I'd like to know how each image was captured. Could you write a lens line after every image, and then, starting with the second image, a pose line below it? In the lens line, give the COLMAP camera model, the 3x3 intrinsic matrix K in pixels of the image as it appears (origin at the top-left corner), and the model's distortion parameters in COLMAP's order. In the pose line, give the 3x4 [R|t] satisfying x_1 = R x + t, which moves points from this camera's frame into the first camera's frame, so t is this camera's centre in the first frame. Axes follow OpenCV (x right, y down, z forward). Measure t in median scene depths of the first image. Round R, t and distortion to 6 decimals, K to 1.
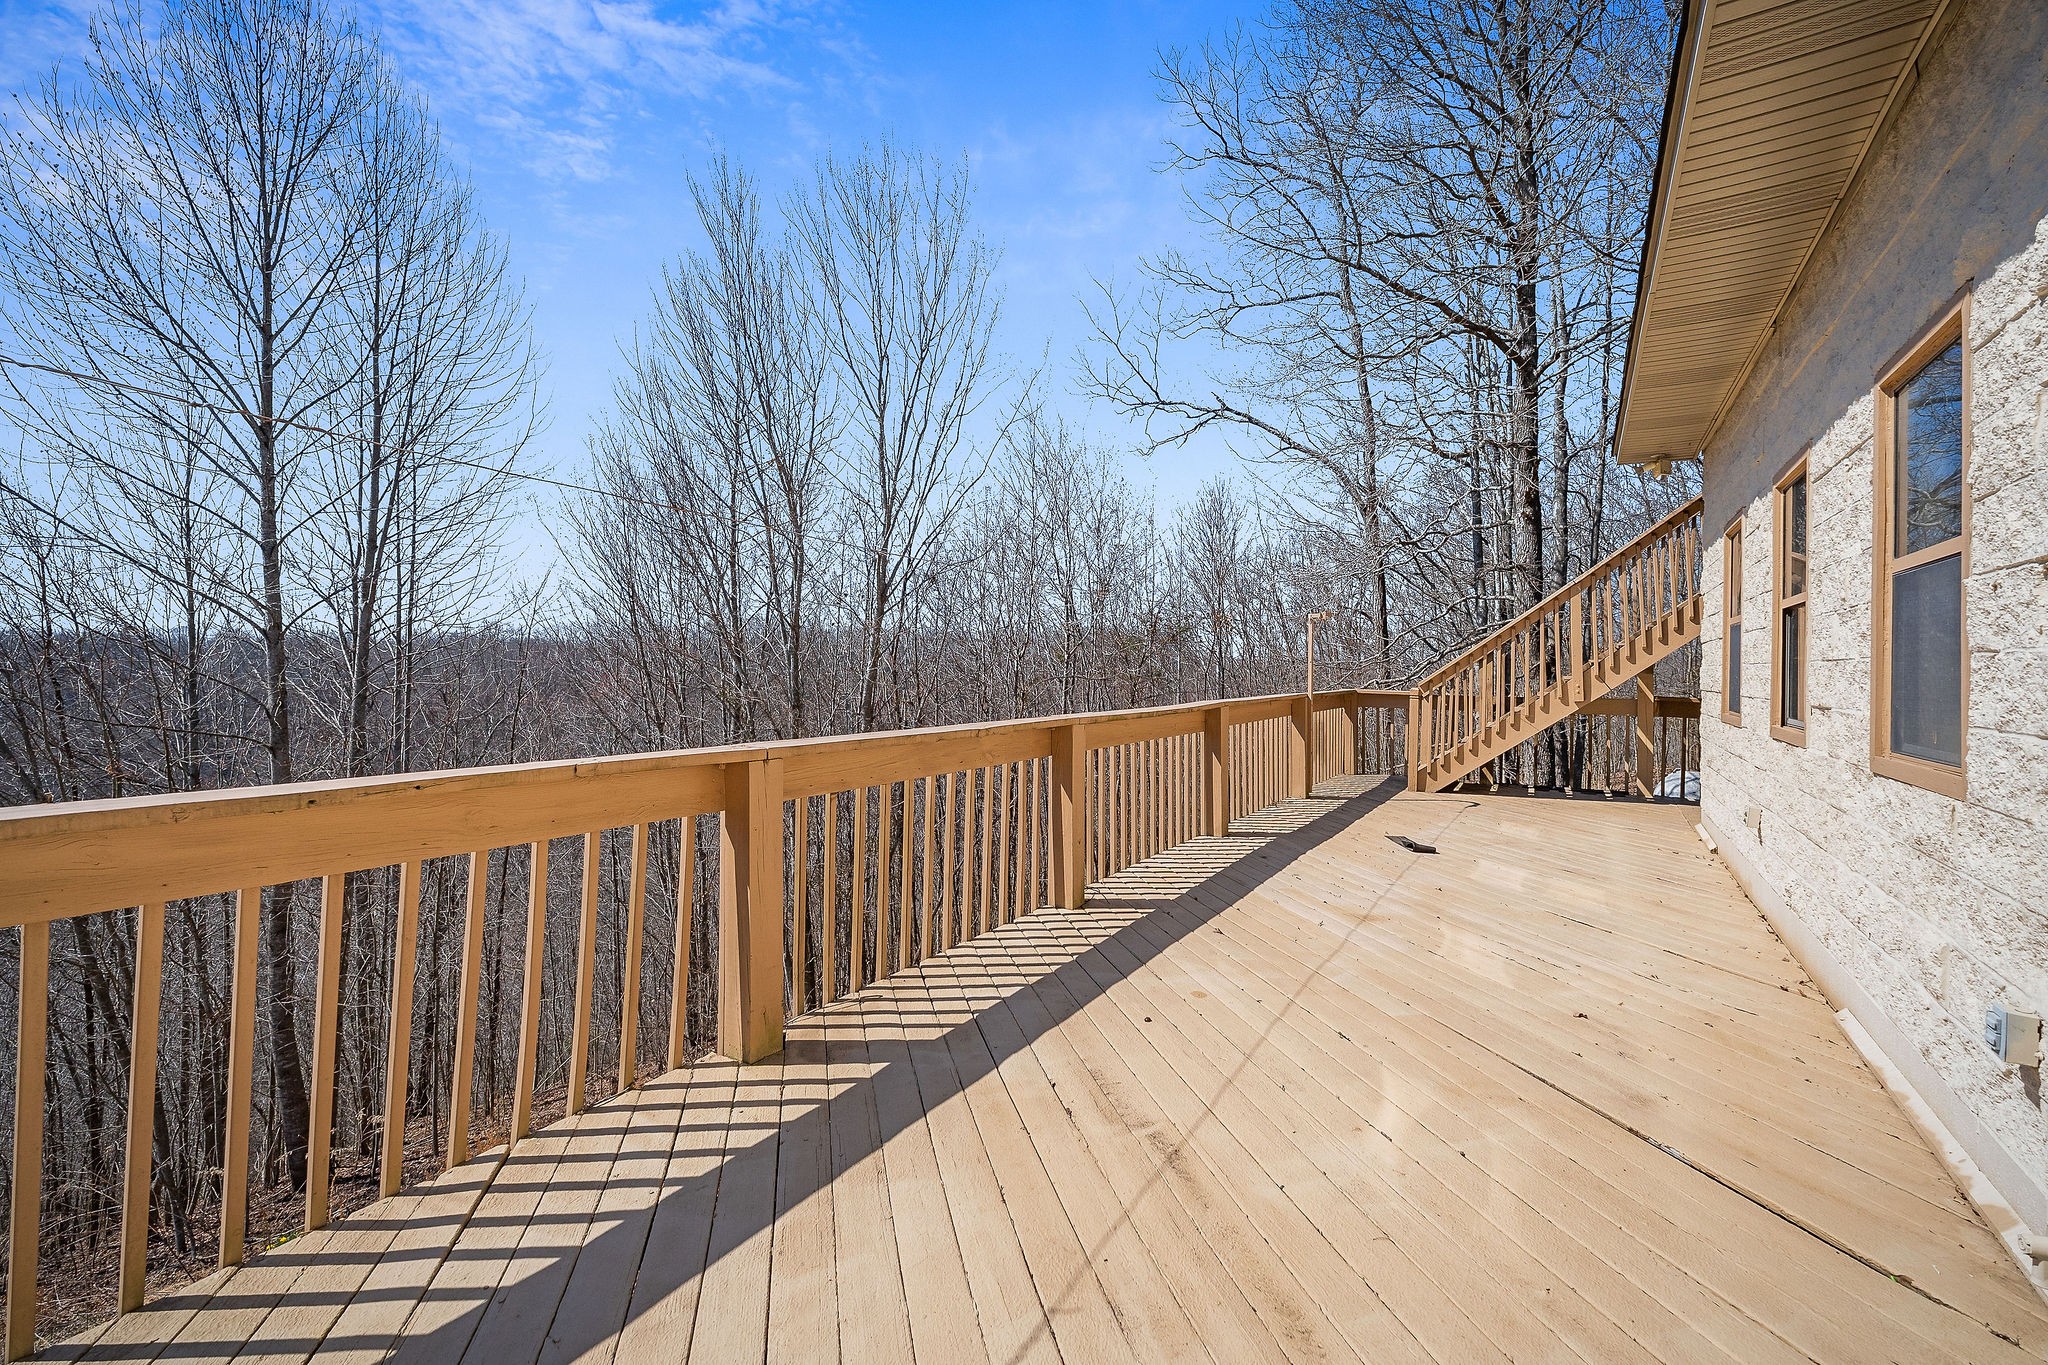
lens RADIAL K [[979.0, 0, 972.2], [0, 979.0, 674.0], [0, 0, 1]] dist [0.020112, 0.000061]
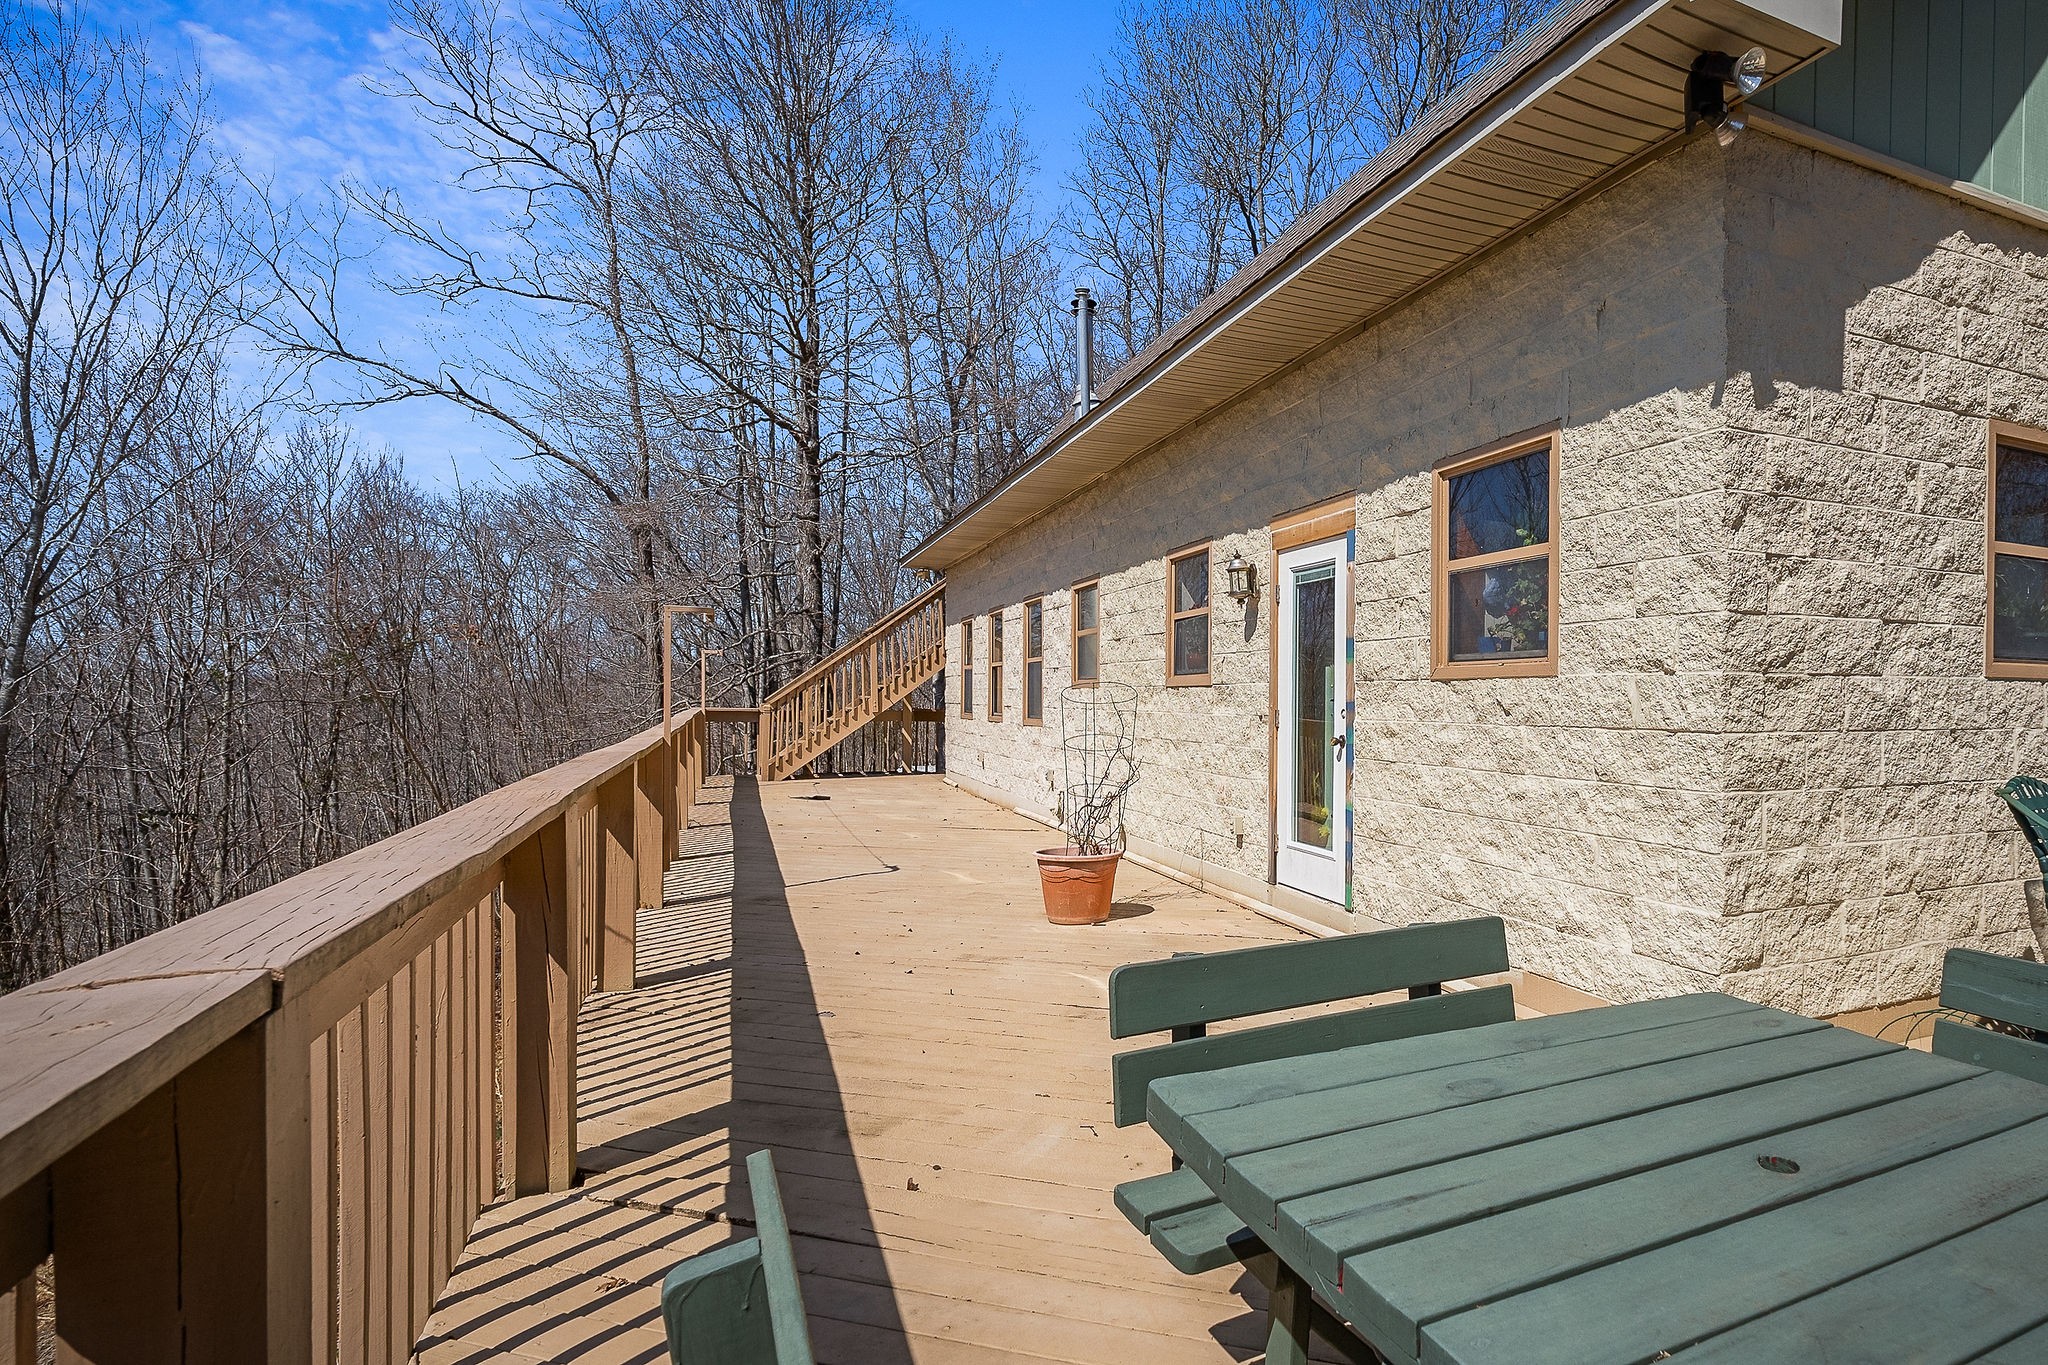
lens RADIAL K [[1300.4, 0, 1024.0], [0, 1300.4, 682.5], [0, 0, 1]] dist [0.003200, 0.000644]
pose [[0.724645, 0.004171, 0.689110, -0.640302], [0.003108, 0.999952, -0.009321, 0.000792], [-0.689116, 0.008896, 0.724597, -0.658145]]
